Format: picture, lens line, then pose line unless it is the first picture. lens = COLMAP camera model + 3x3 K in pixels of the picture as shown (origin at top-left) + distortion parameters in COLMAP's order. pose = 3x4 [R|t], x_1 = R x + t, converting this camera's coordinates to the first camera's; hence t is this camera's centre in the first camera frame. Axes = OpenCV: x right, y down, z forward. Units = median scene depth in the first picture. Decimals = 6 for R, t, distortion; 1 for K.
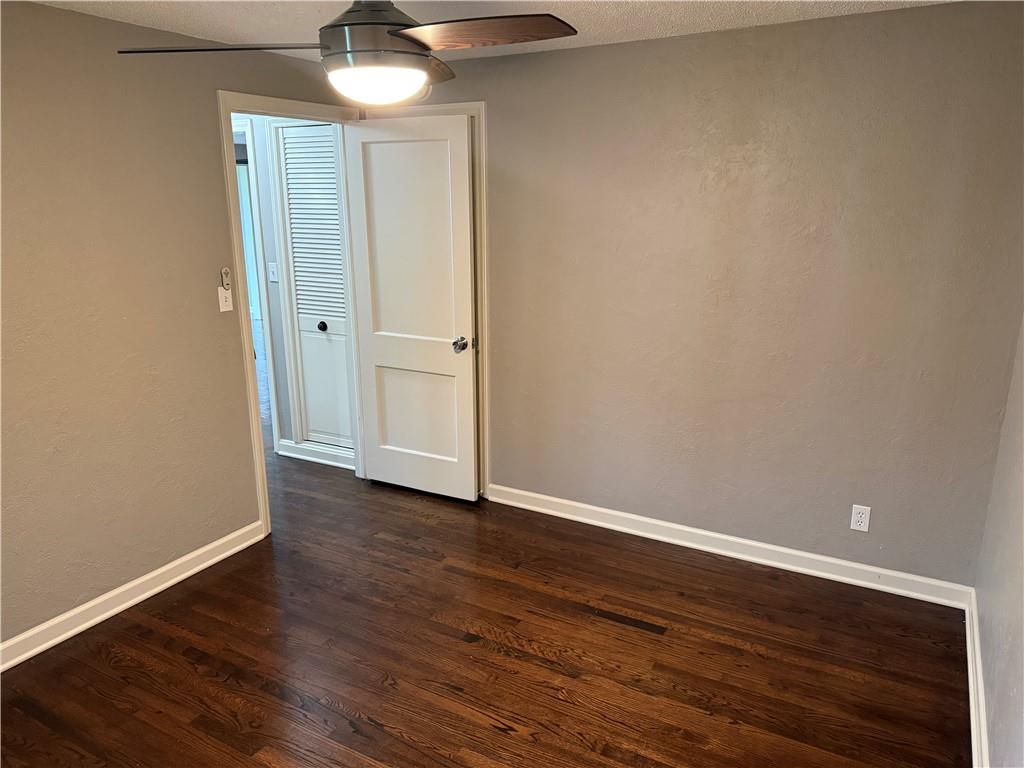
lens RADIAL K [[730.8, 0, 510.5], [0, 730.8, 385.6], [0, 0, 1]] dist [-0.004492, -0.002403]
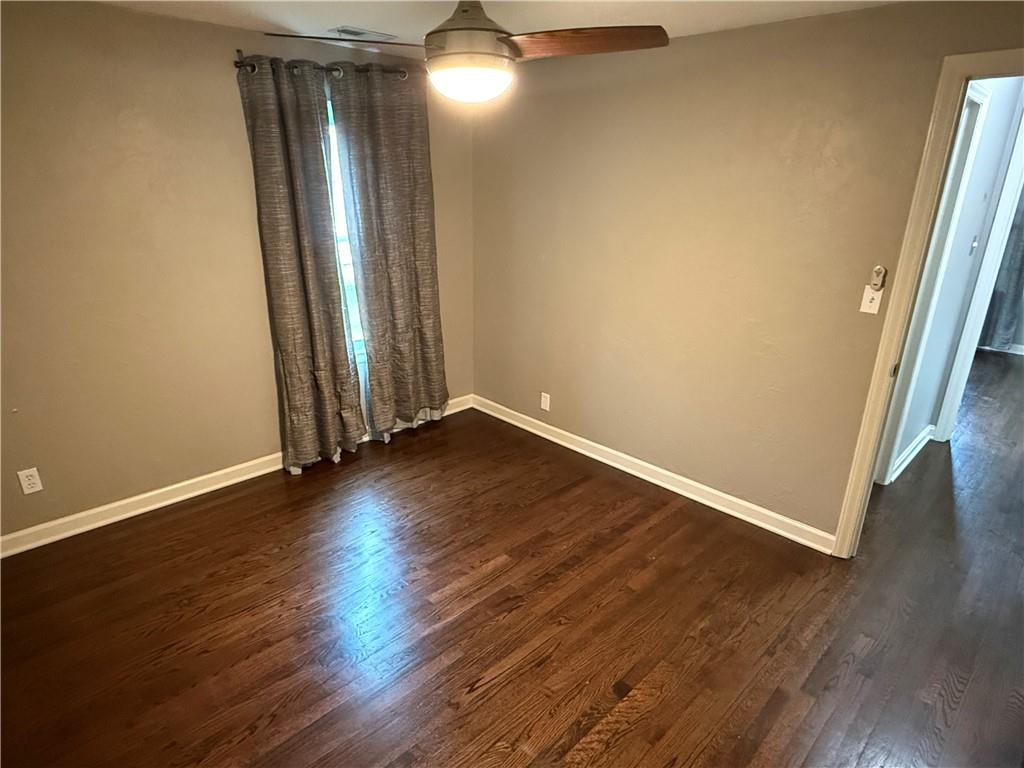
lens RADIAL K [[601.9, 0, 508.2], [0, 601.9, 382.9], [0, 0, 1]] dist [0.000872, -0.001137]
pose [[-0.279663, 0.314363, -0.907174, 0.537869], [-0.250349, 0.888312, 0.385004, -0.238831], [0.926884, 0.334781, -0.169727, 0.869033]]
